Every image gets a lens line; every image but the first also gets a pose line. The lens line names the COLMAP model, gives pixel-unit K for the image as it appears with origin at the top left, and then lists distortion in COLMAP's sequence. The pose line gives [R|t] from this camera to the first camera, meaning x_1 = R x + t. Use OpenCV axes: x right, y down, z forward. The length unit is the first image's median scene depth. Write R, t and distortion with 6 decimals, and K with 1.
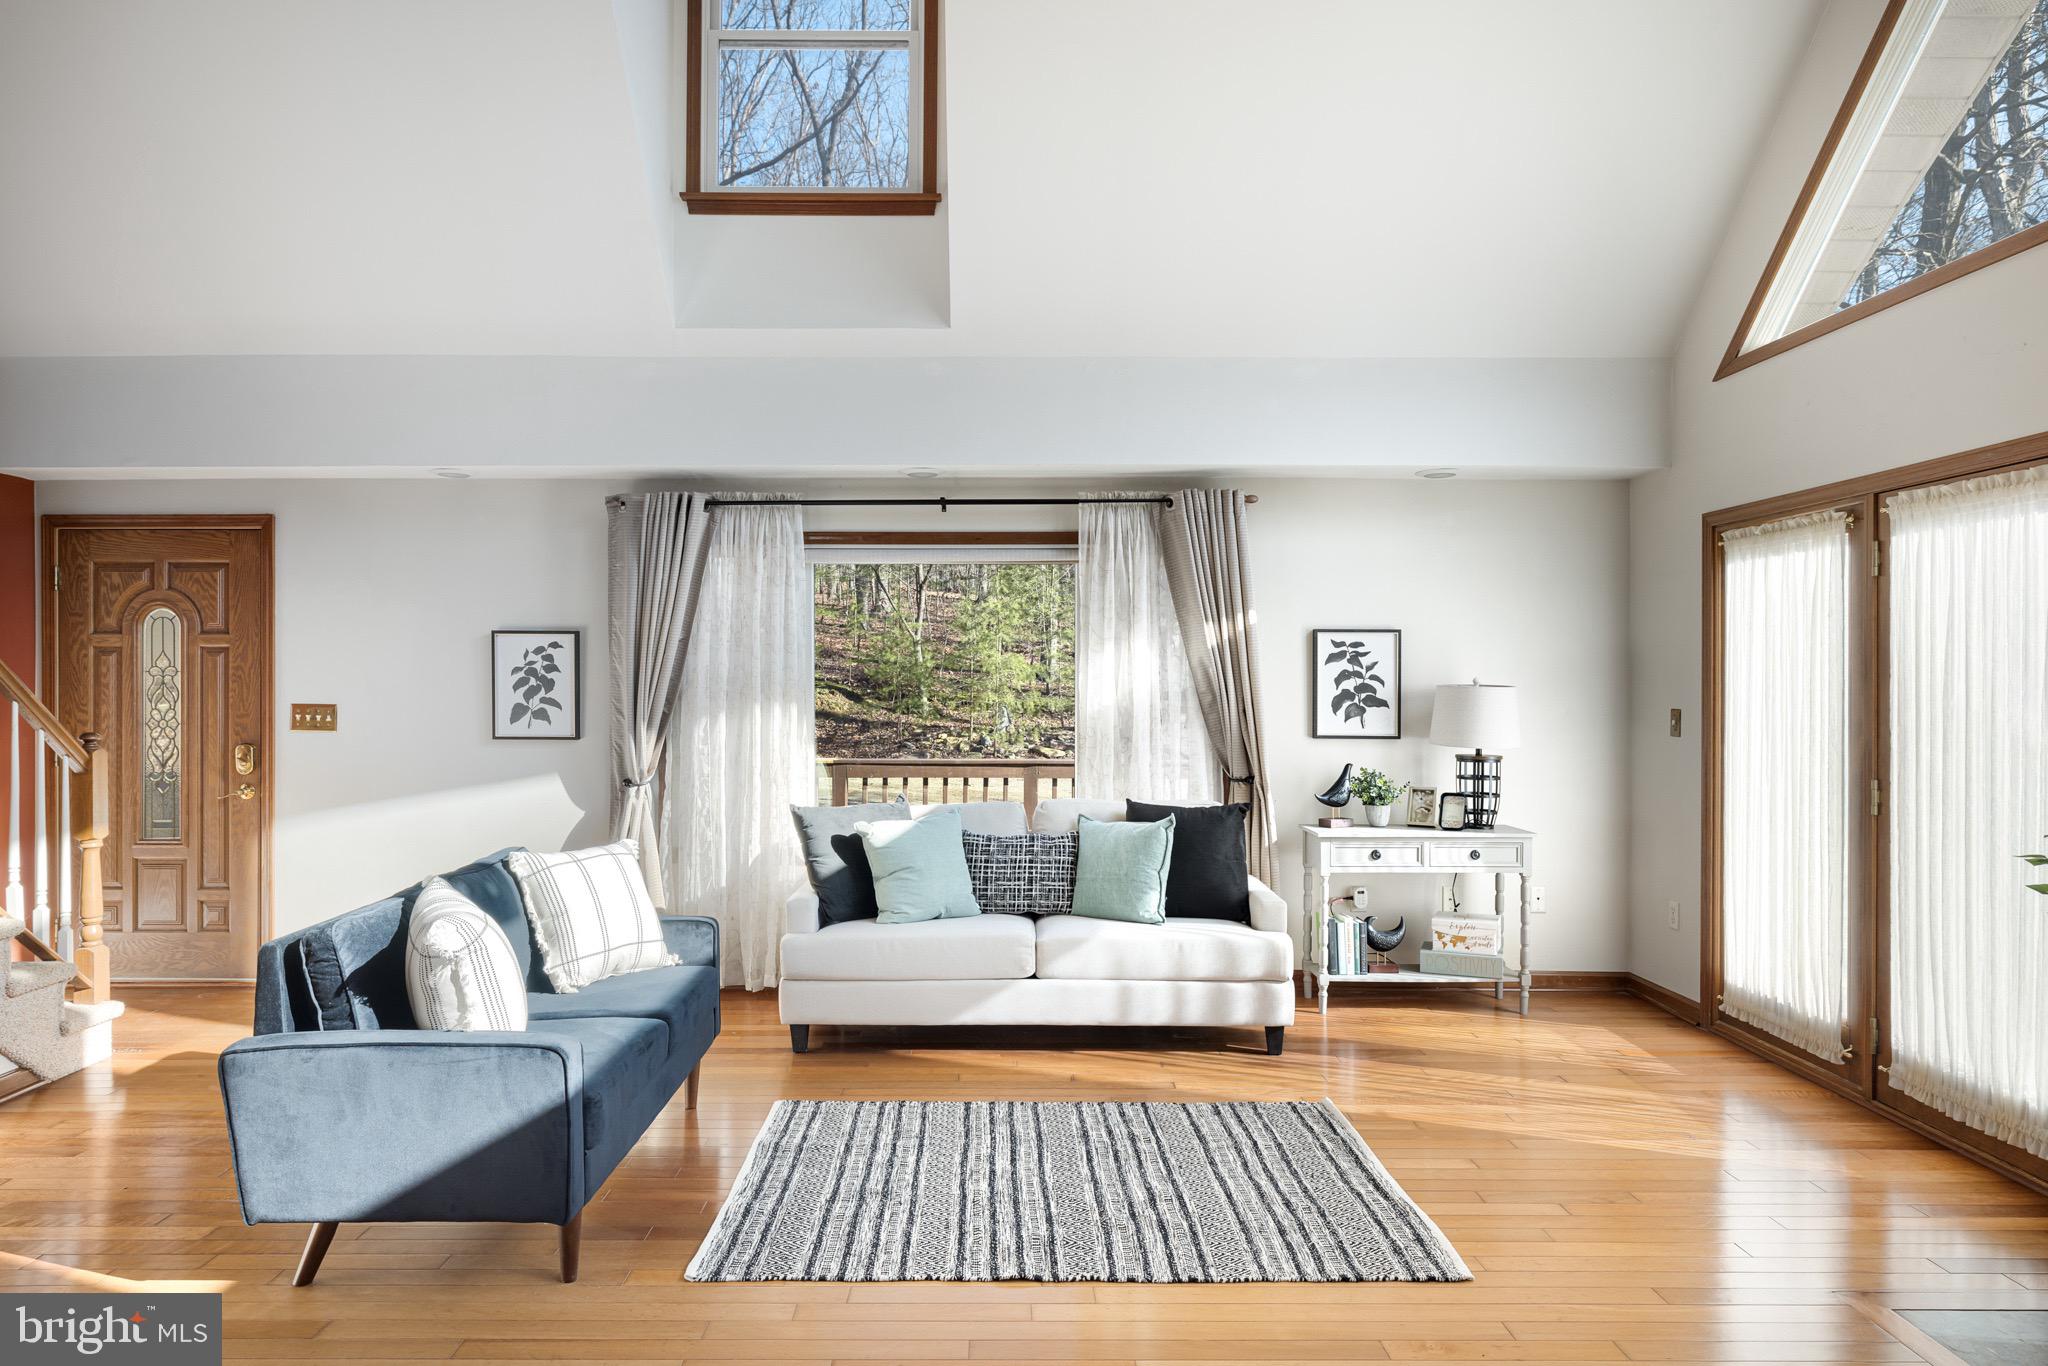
lens RADIAL K [[1218.3, 0, 971.3], [0, 1218.3, 691.9], [0, 0, 1]] dist [-0.004739, -0.002544]
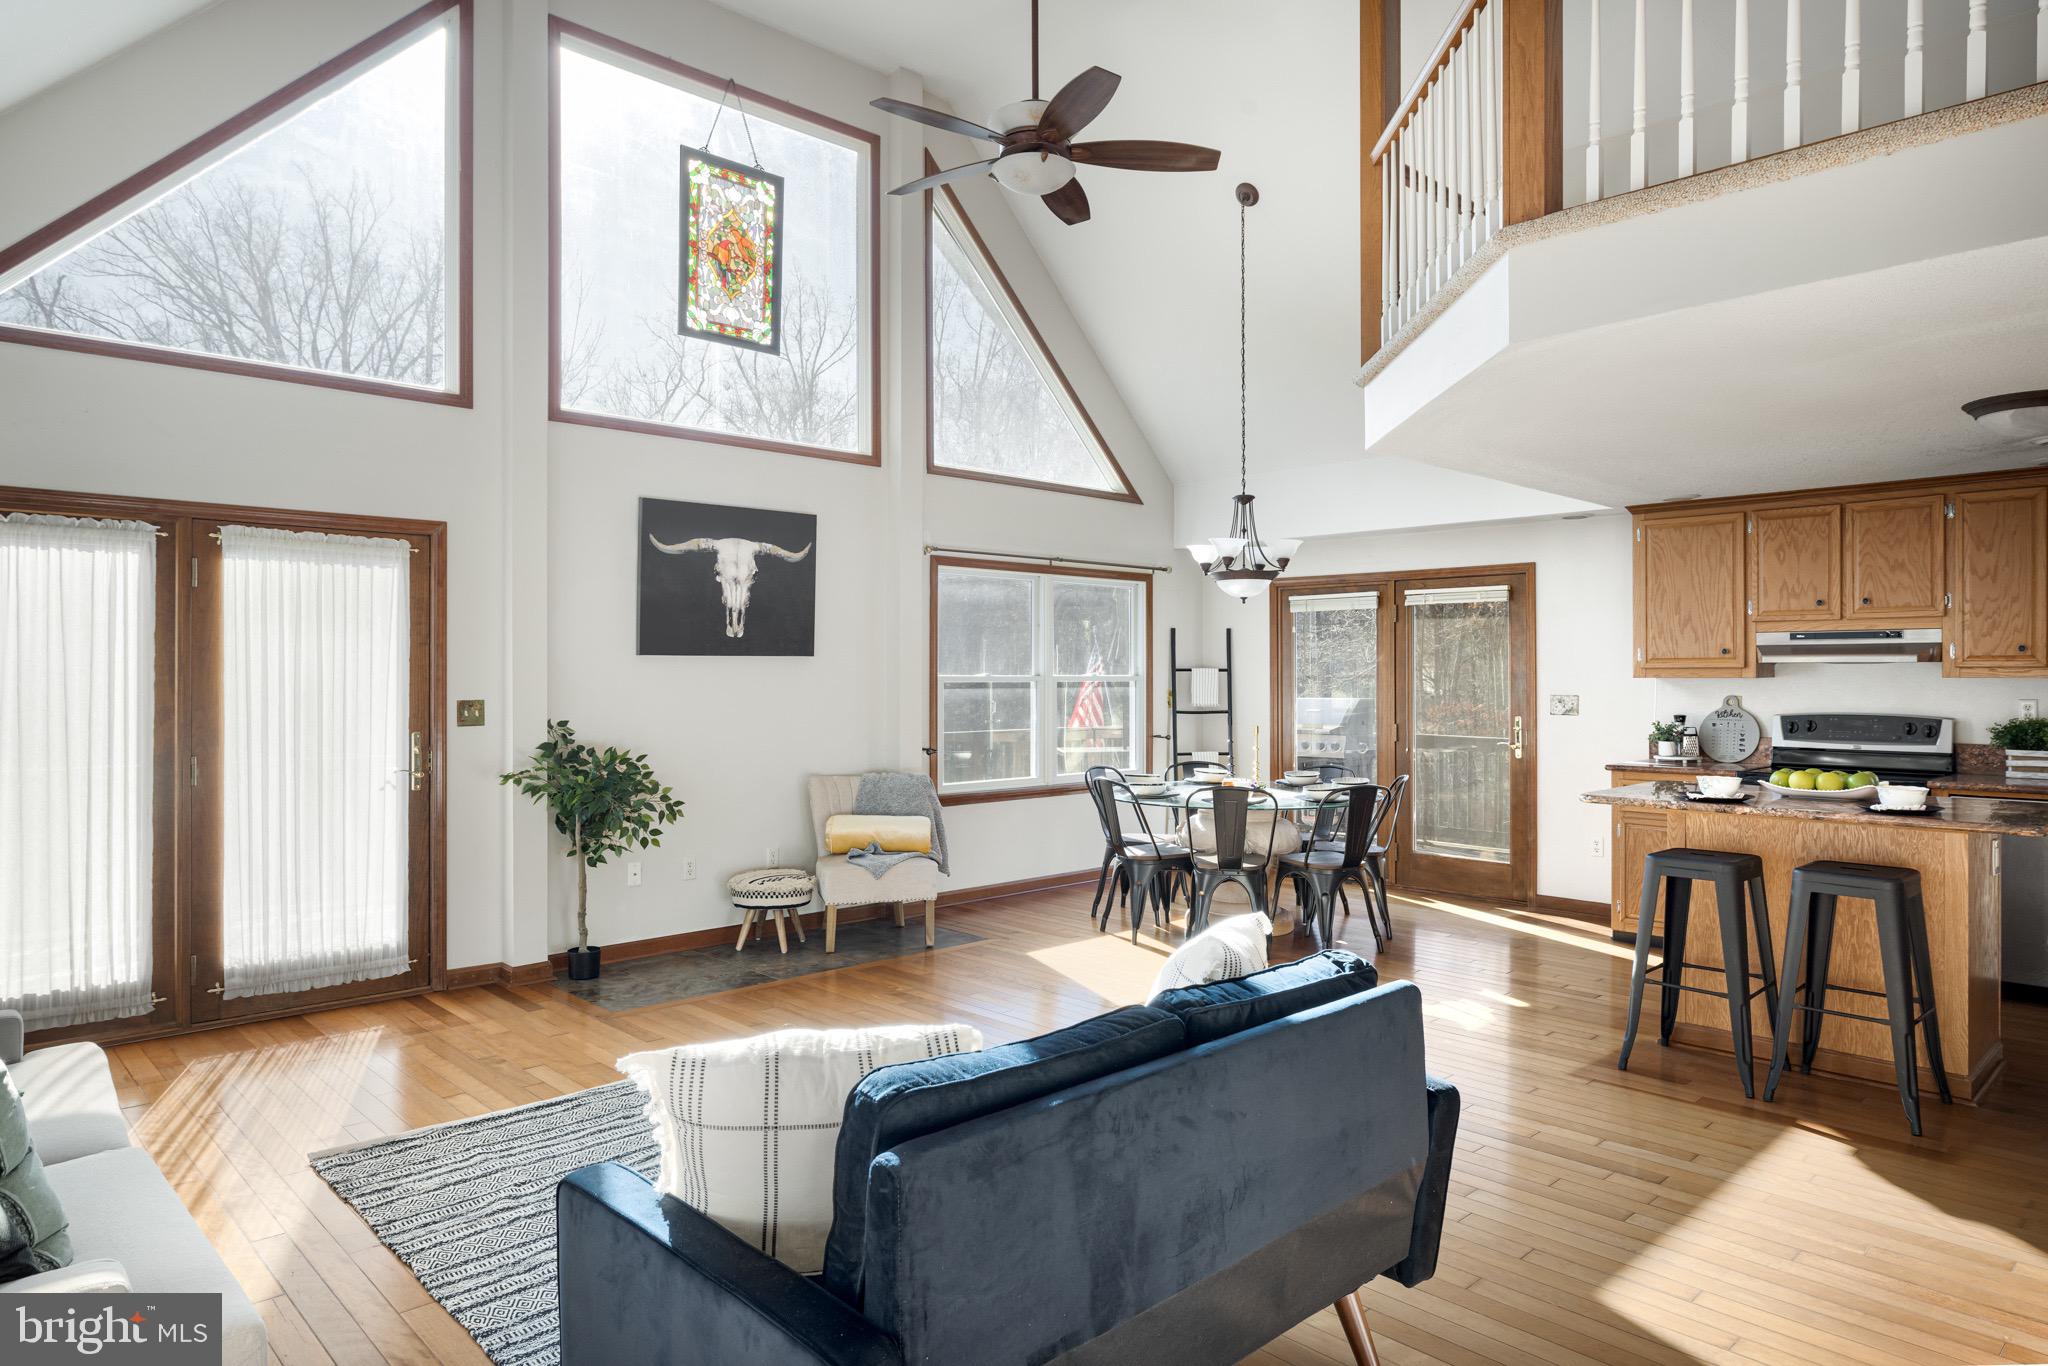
lens RADIAL K [[1218.3, 0, 1035.2], [0, 1218.3, 668.5], [0, 0, 1]] dist [-0.004739, -0.002544]
pose [[-0.693323, 0.003271, 0.720620, -0.568526], [0.002918, 0.999994, -0.001731, -0.008354], [-0.720621, 0.000903, -0.693328, 1.001955]]
